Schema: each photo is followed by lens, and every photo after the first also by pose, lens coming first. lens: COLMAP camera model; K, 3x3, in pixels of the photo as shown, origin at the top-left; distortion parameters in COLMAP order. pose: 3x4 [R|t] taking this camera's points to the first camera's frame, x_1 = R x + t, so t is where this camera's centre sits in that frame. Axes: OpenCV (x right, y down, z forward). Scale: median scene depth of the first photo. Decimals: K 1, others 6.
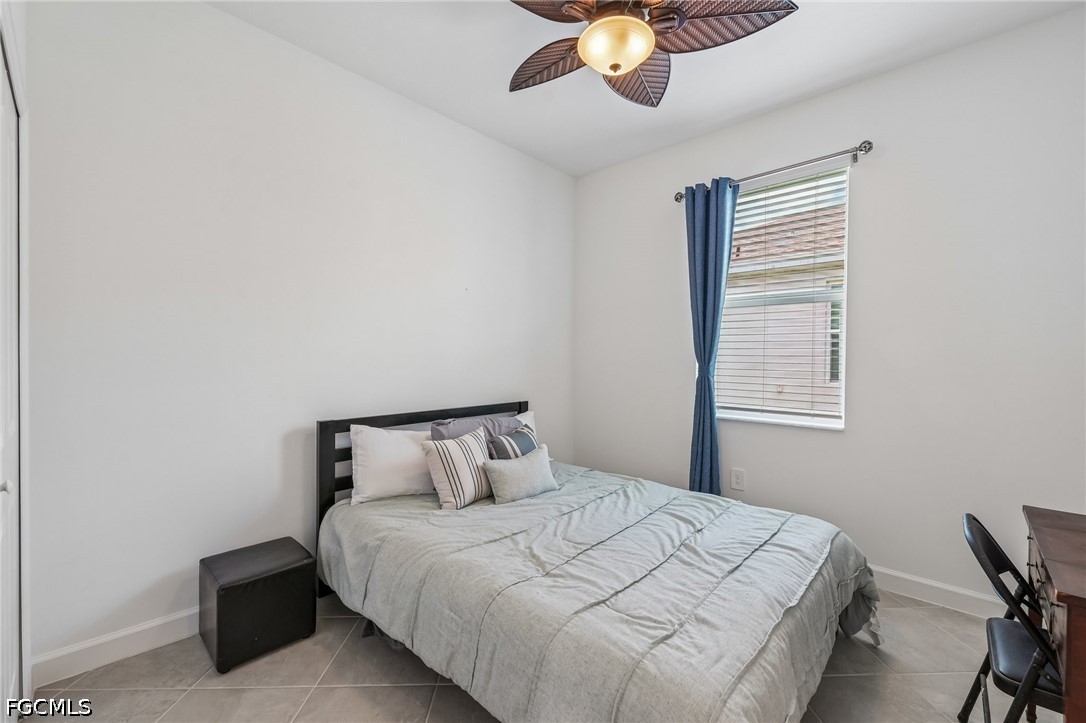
lens RADIAL K [[443.7, 0, 543.3], [0, 443.7, 358.6], [0, 0, 1]] dist [-0.000091, -0.000633]
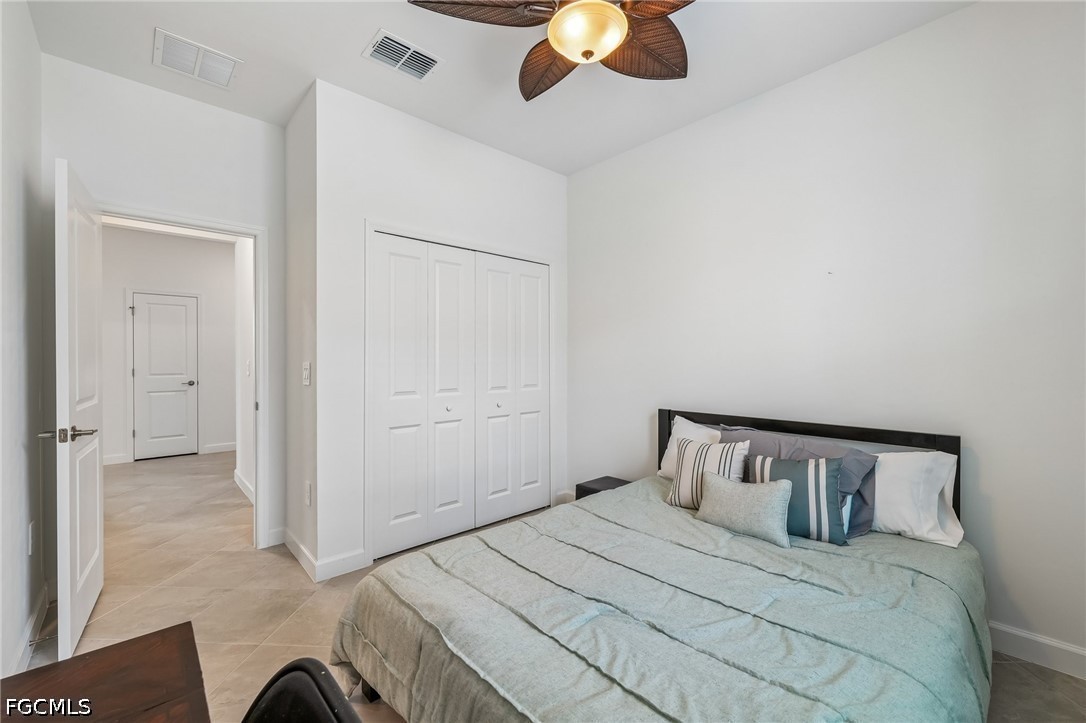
lens RADIAL K [[443.7, 0, 548.0], [0, 443.7, 355.7], [0, 0, 1]] dist [-0.000091, -0.000633]
pose [[-0.062655, -0.008484, -0.997999, 0.881891], [0.001152, 0.999963, -0.008573, -0.008491], [0.998035, -0.001687, -0.062643, 0.762309]]
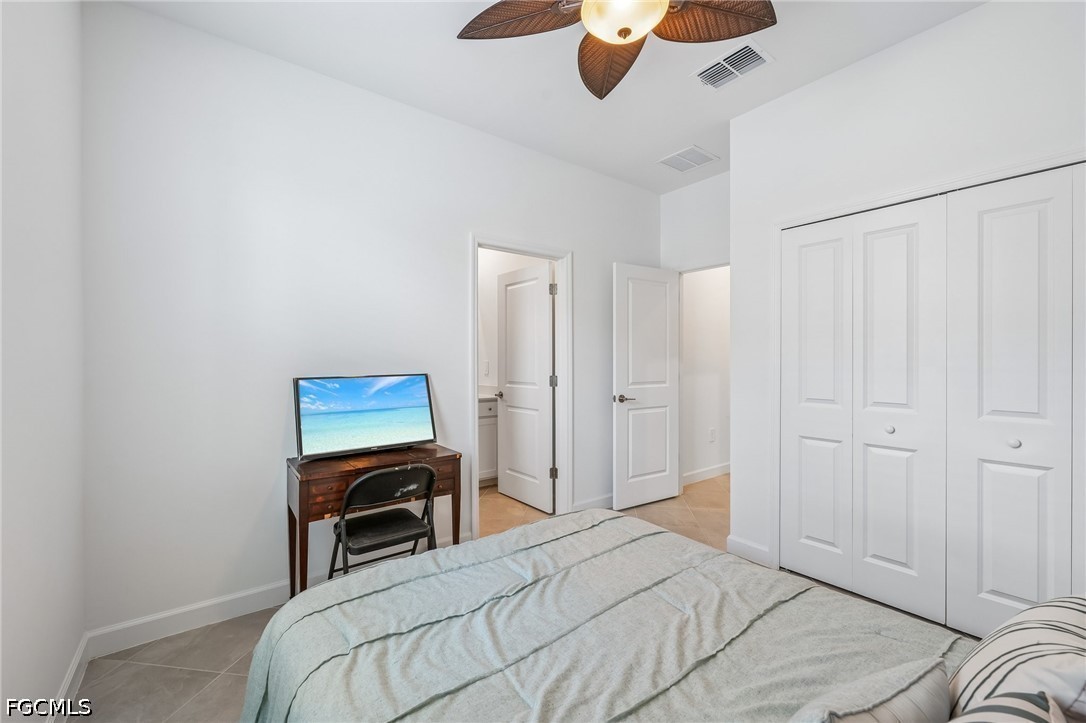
lens RADIAL K [[443.7, 0, 542.9], [0, 443.7, 362.7], [0, 0, 1]] dist [-0.000091, -0.000633]
pose [[-0.988796, -0.007117, 0.149105, 0.143175], [-0.006751, 0.999973, 0.002965, -0.006438], [-0.149122, 0.001925, -0.988817, 1.488266]]
